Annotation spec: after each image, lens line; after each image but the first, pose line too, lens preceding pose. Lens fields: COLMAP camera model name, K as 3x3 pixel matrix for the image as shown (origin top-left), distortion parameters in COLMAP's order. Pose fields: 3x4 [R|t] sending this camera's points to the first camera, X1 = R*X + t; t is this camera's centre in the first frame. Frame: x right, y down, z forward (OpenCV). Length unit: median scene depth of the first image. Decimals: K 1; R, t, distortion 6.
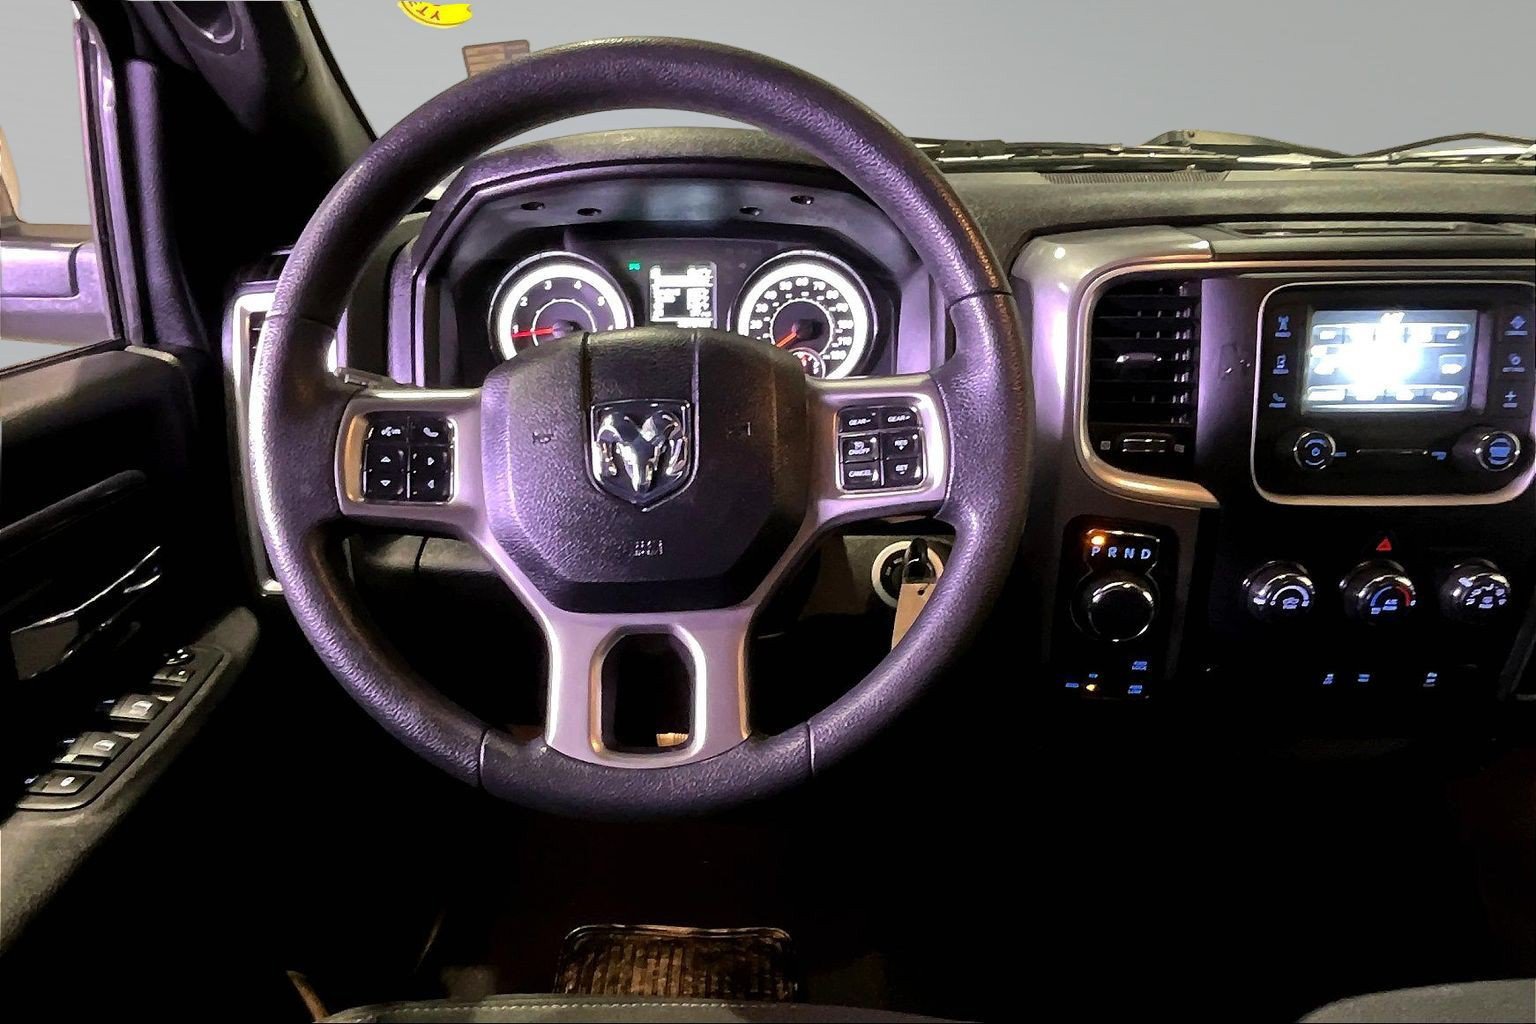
lens RADIAL K [[912.6, 0, 733.6], [0, 912.6, 580.9], [0, 0, 1]] dist [0.001048, 0.002536]
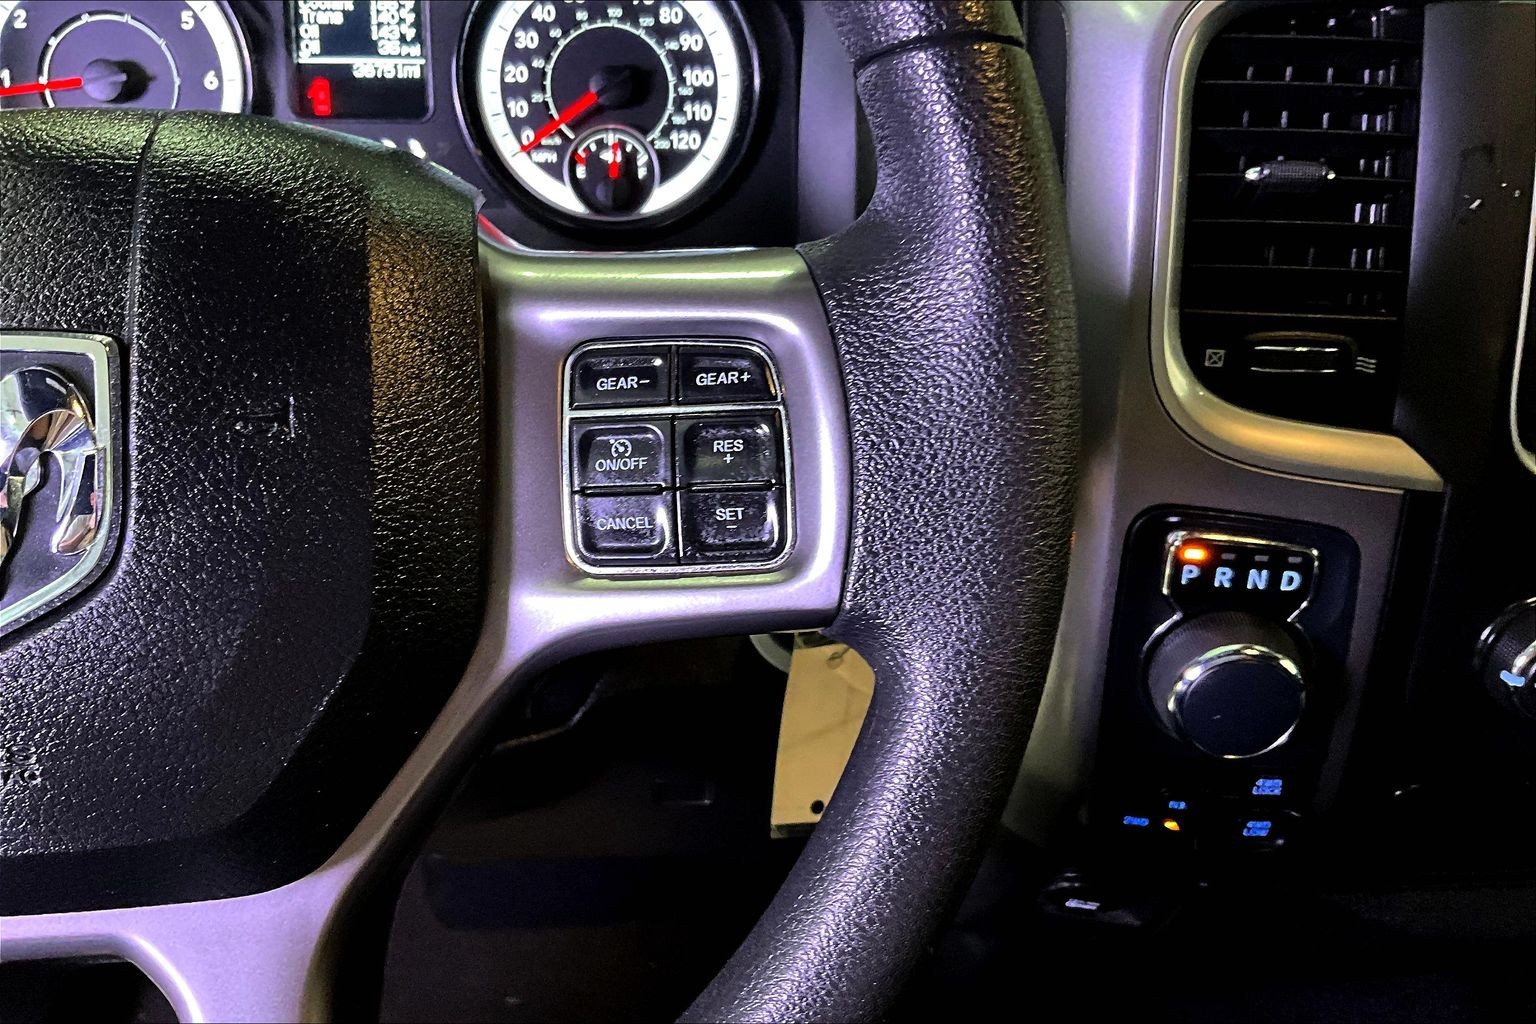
lens RADIAL K [[1253.1, 0, 768.0], [0, 1253.1, 512.0], [0, 0, 1]] dist [0.107819, -0.236141]
pose [[0.995298, -0.016581, 0.095427, 0.111378], [0.009067, 0.996862, 0.078636, -0.121499], [-0.096432, -0.077401, 0.992326, 0.360950]]
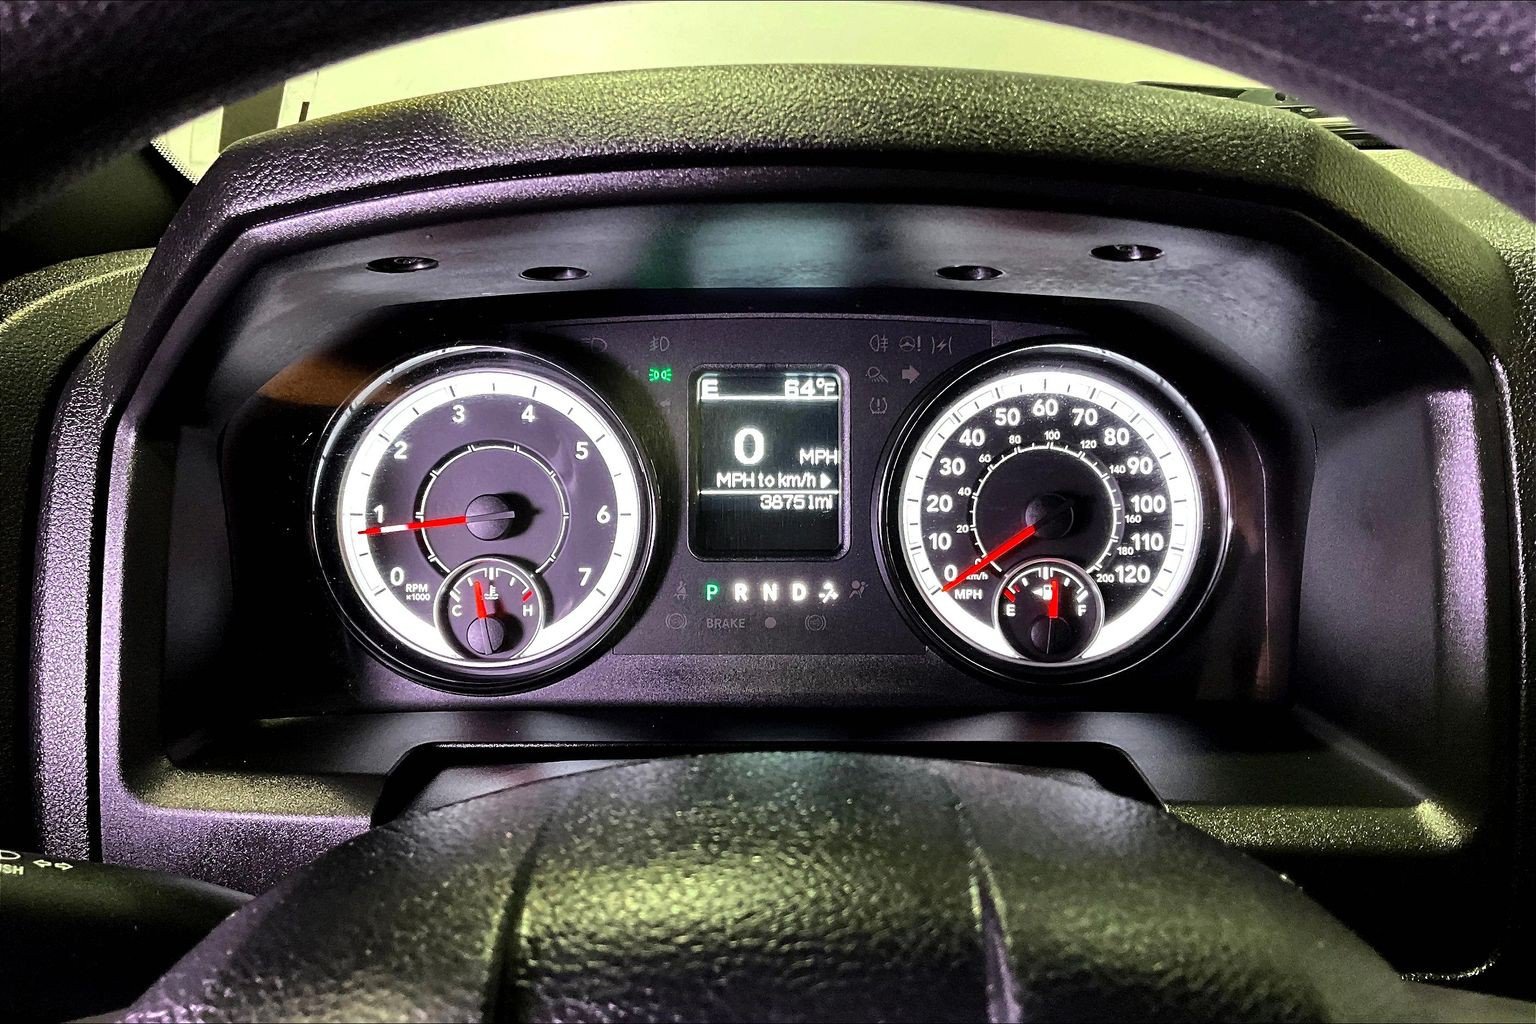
lens RADIAL K [[1253.1, 0, 768.0], [0, 1253.1, 512.0], [0, 0, 1]] dist [0.107819, -0.236141]
pose [[0.999977, 0.000302, 0.006811, -0.074774], [0.000573, 0.991767, -0.128055, -0.247542], [-0.006793, 0.128056, 0.991744, 0.506516]]
